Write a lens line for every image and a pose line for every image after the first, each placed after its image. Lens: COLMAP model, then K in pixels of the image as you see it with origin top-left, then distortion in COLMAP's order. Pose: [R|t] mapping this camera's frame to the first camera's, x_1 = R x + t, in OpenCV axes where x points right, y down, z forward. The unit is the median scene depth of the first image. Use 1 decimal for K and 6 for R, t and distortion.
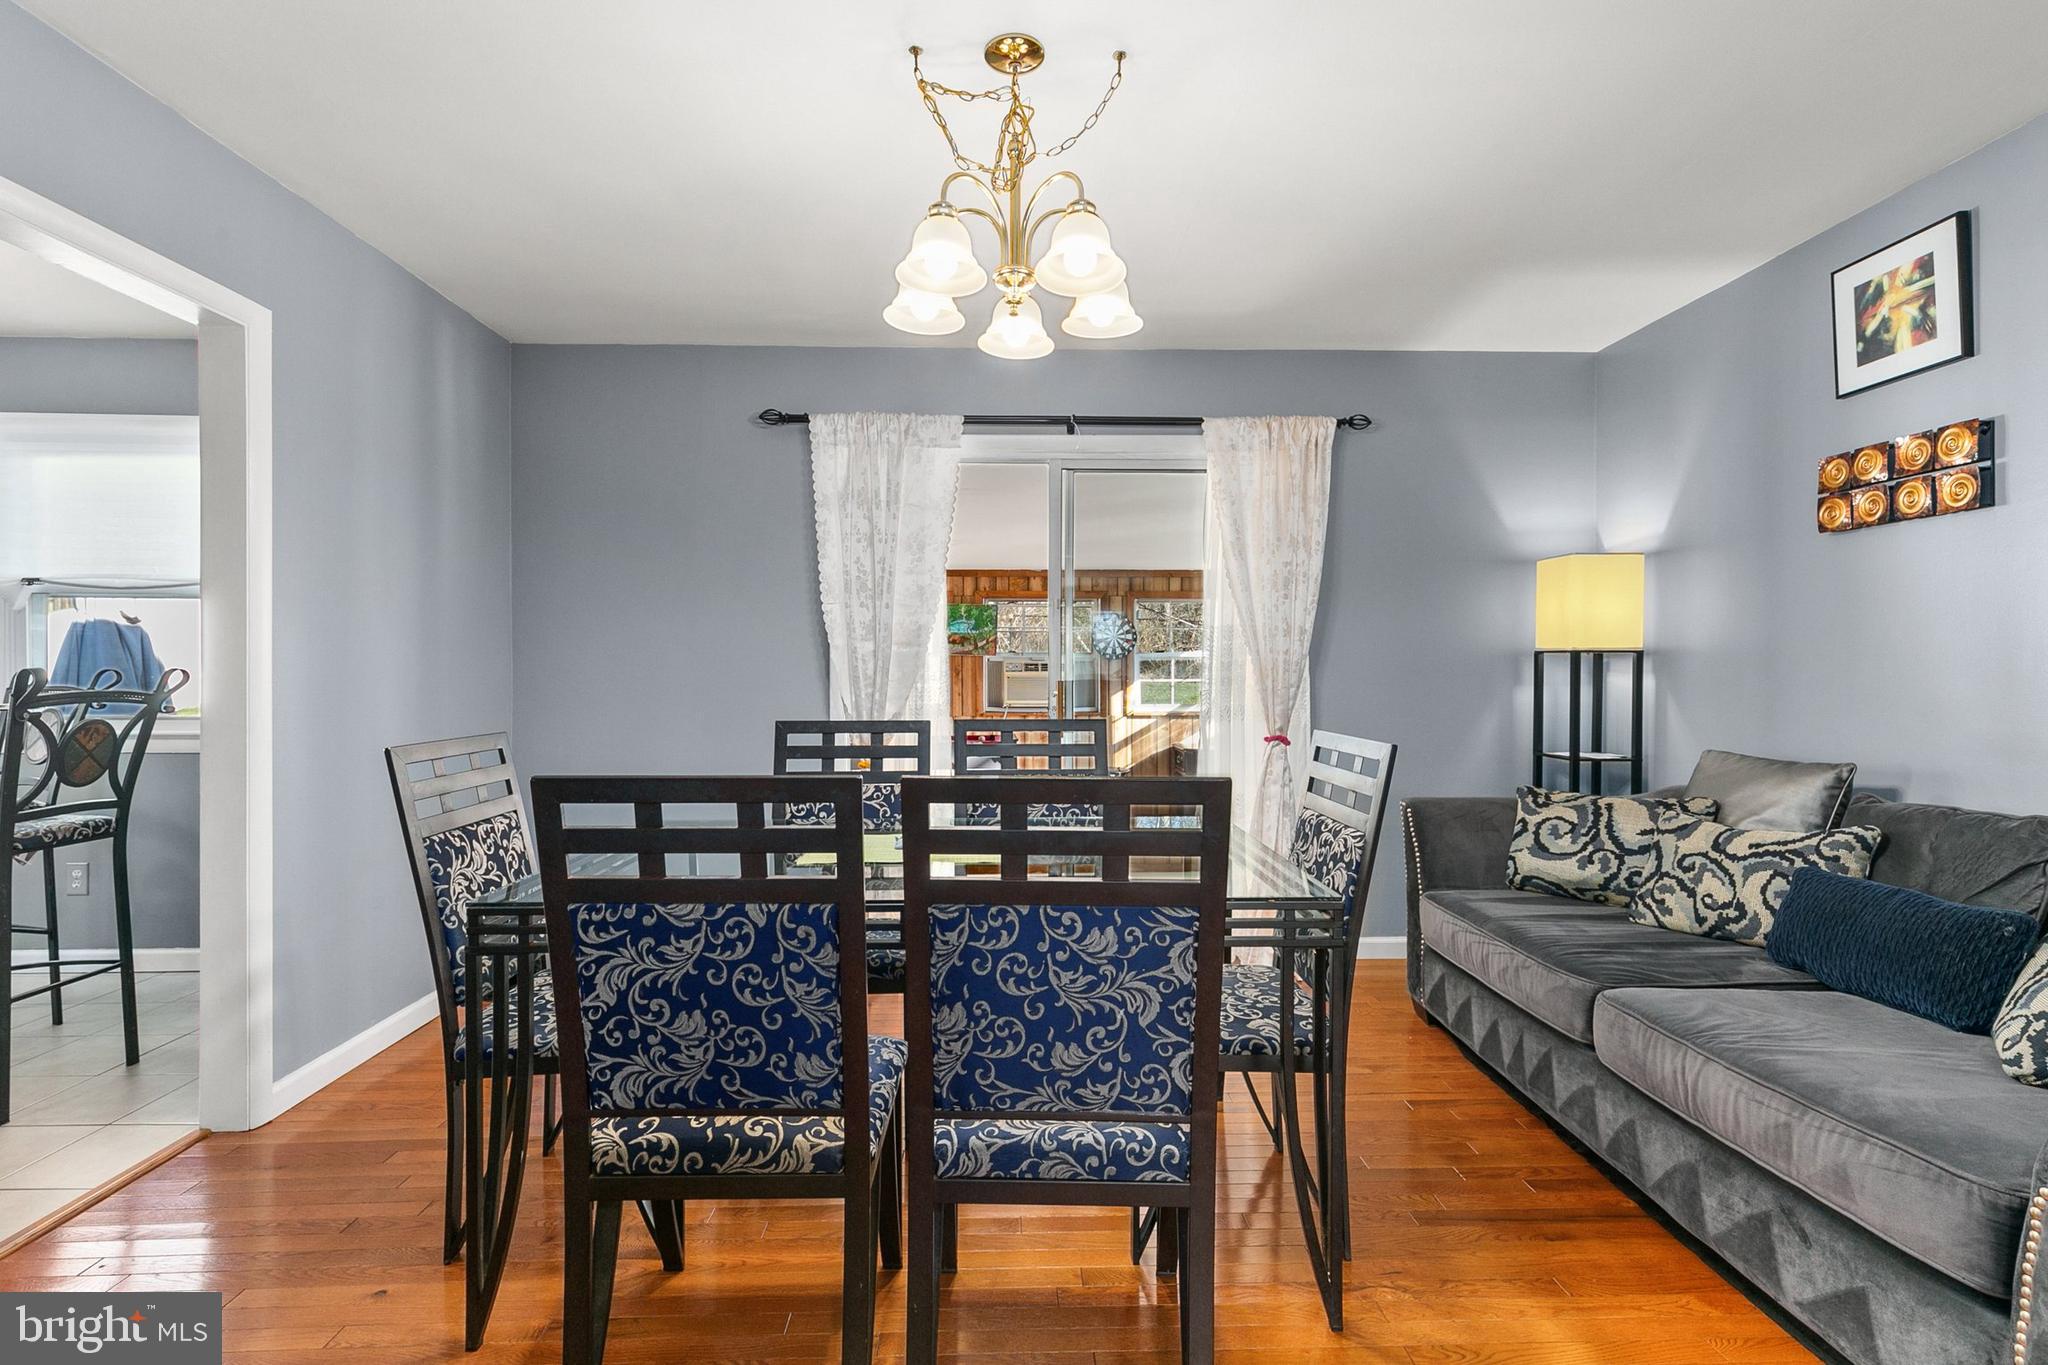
lens RADIAL K [[931.9, 0, 983.0], [0, 931.9, 671.0], [0, 0, 1]] dist [0.009909, -0.003080]
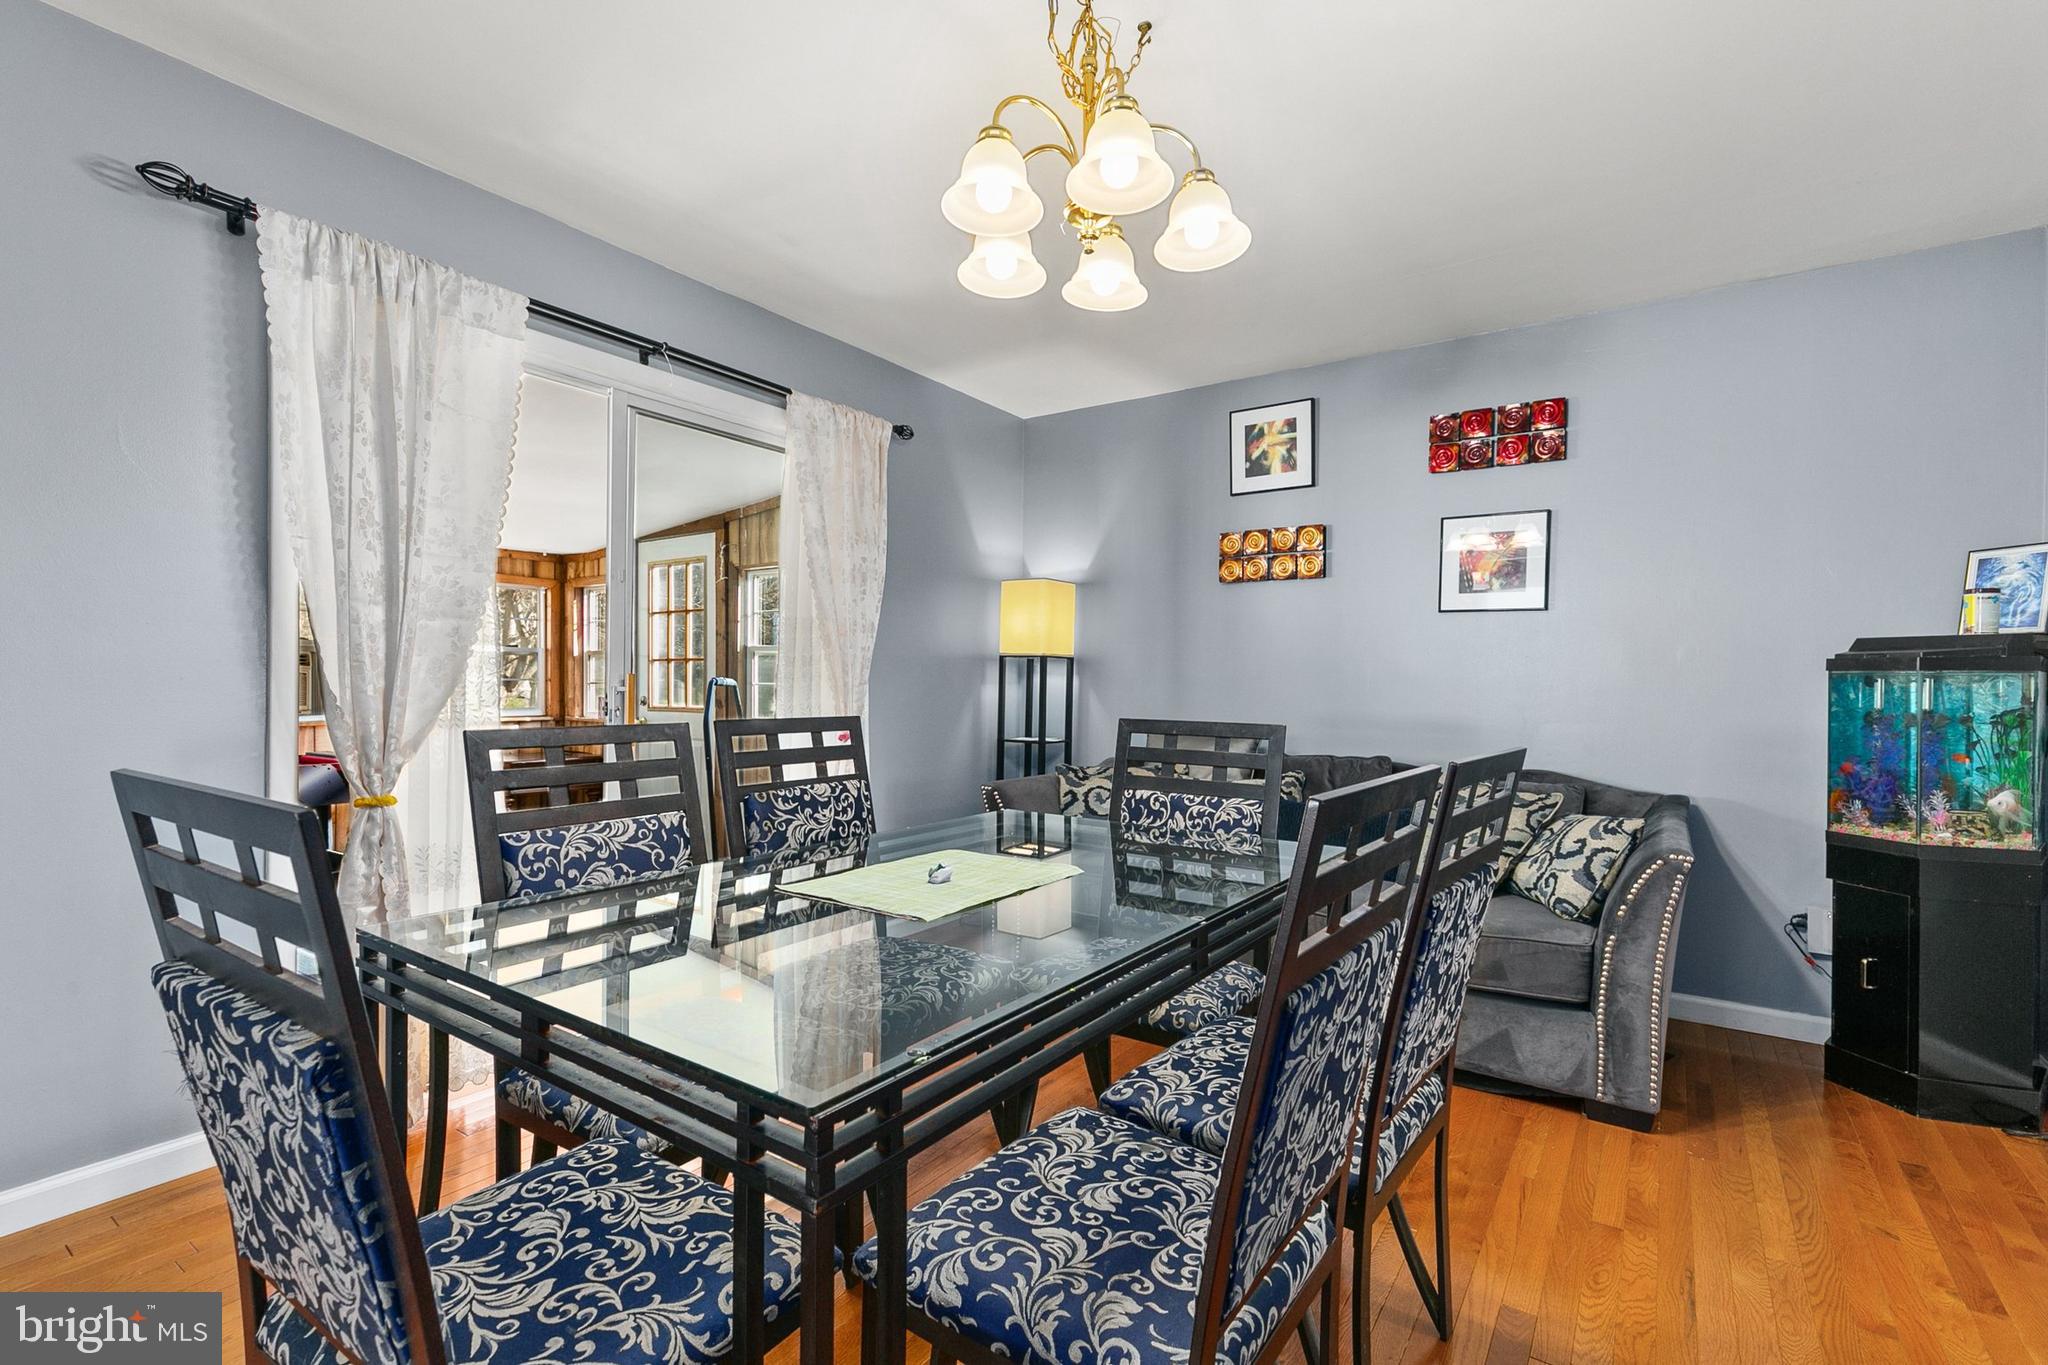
lens RADIAL K [[931.9, 0, 1015.7], [0, 931.9, 689.8], [0, 0, 1]] dist [0.009909, -0.003080]
pose [[0.588175, 0.002592, 0.808730, -0.387956], [-0.014478, 0.999868, 0.007326, 0.014319], [-0.808604, -0.016018, 0.588135, 0.287708]]
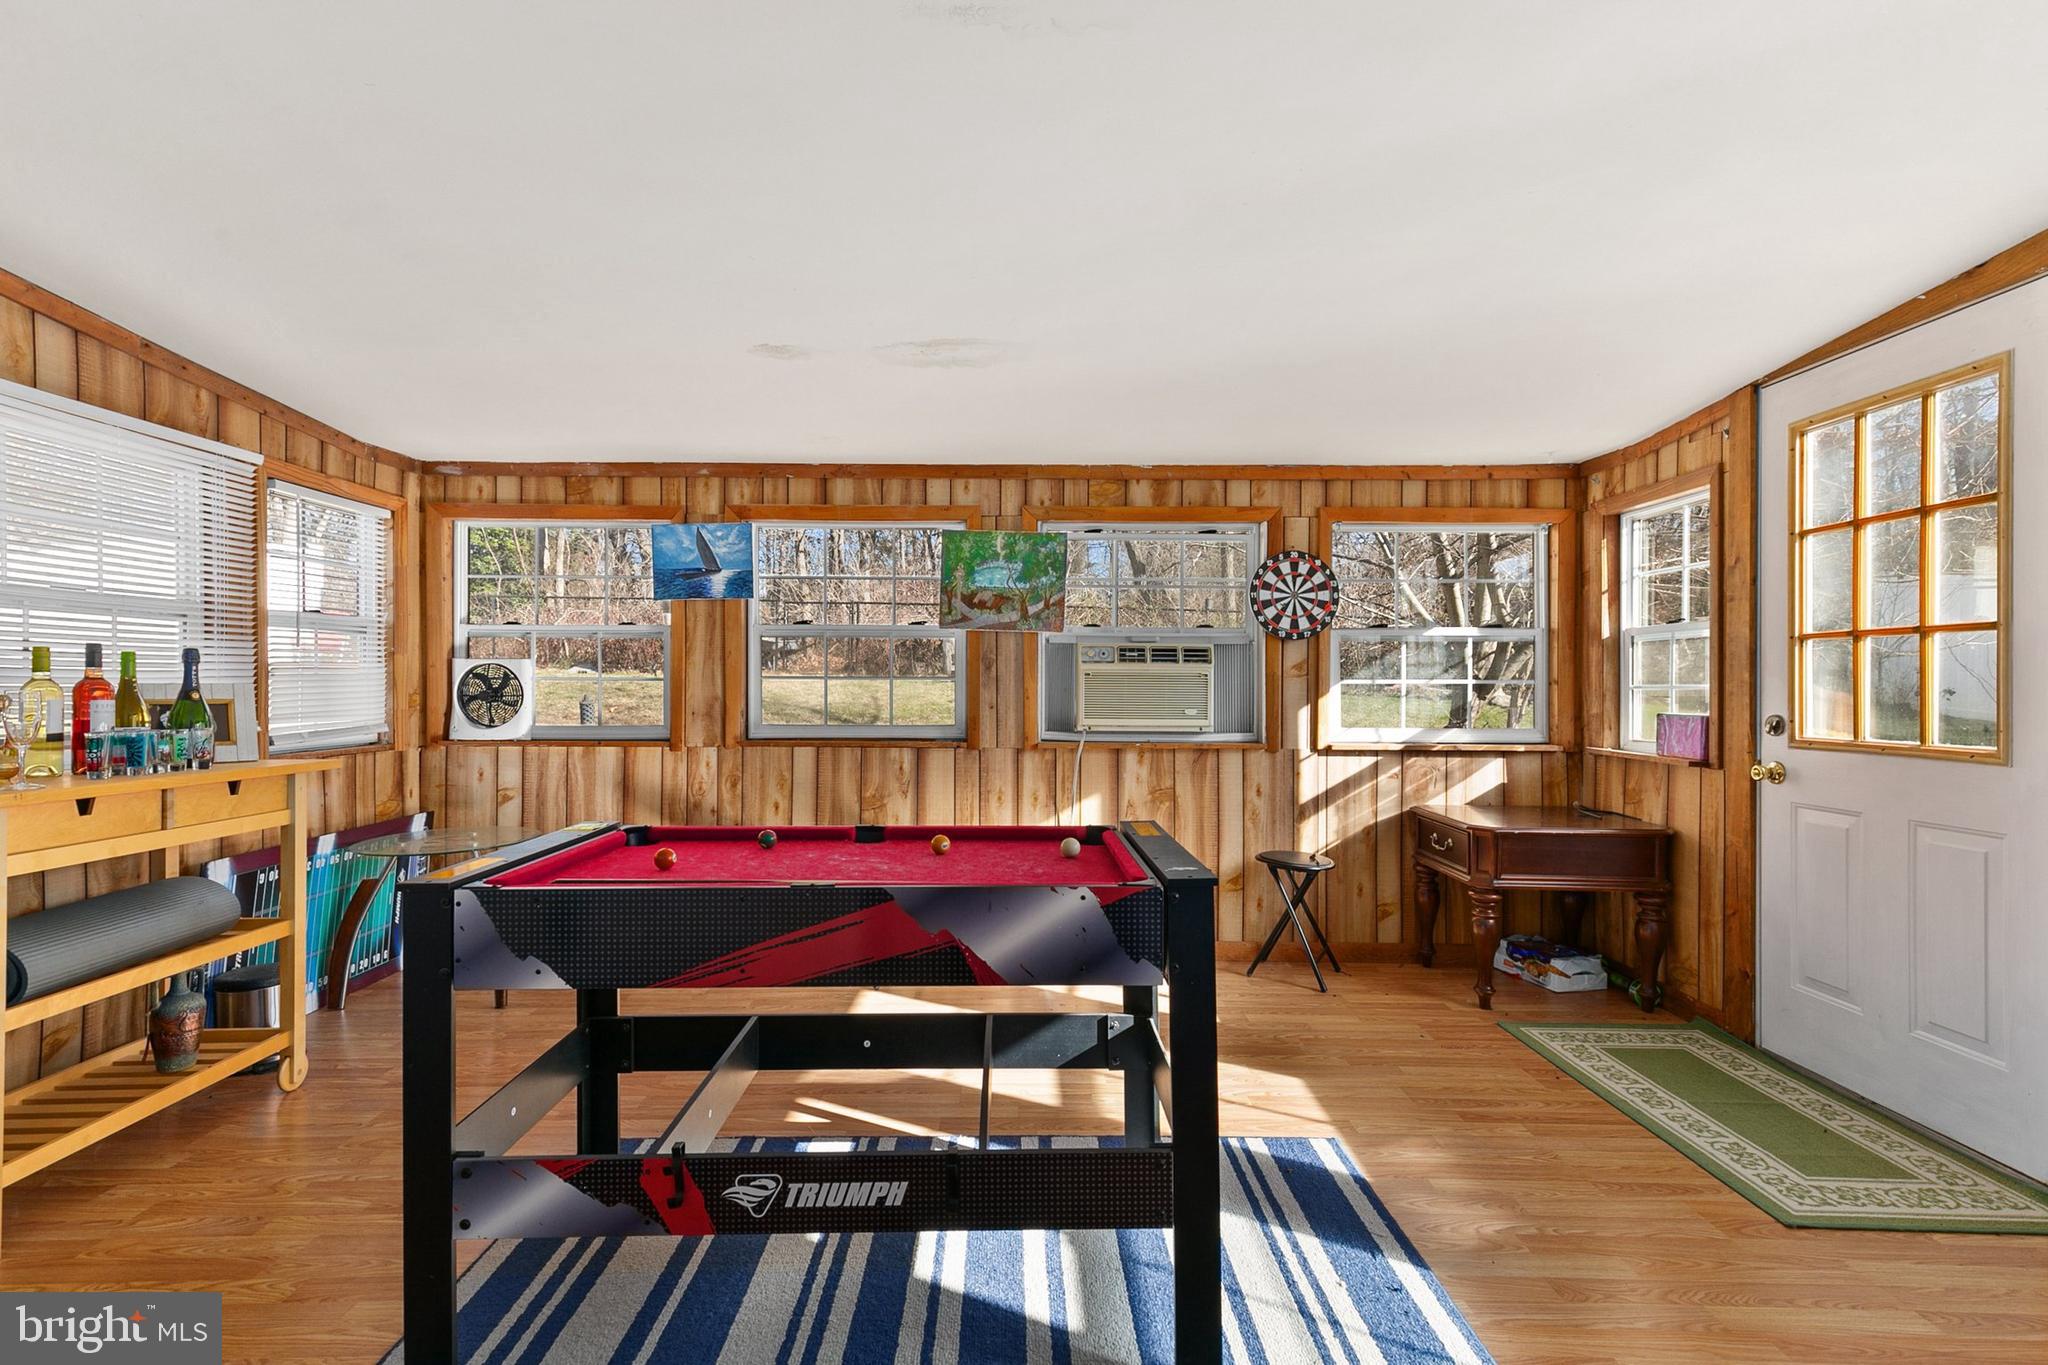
lens RADIAL K [[931.9, 0, 1017.1], [0, 931.9, 684.2], [0, 0, 1]] dist [0.009909, -0.003080]
pose [[0.999940, 0.005258, -0.009645, -0.014387], [-0.005197, 0.999967, 0.006283, 0.020897], [0.009678, -0.006232, 0.999934, 1.108052]]
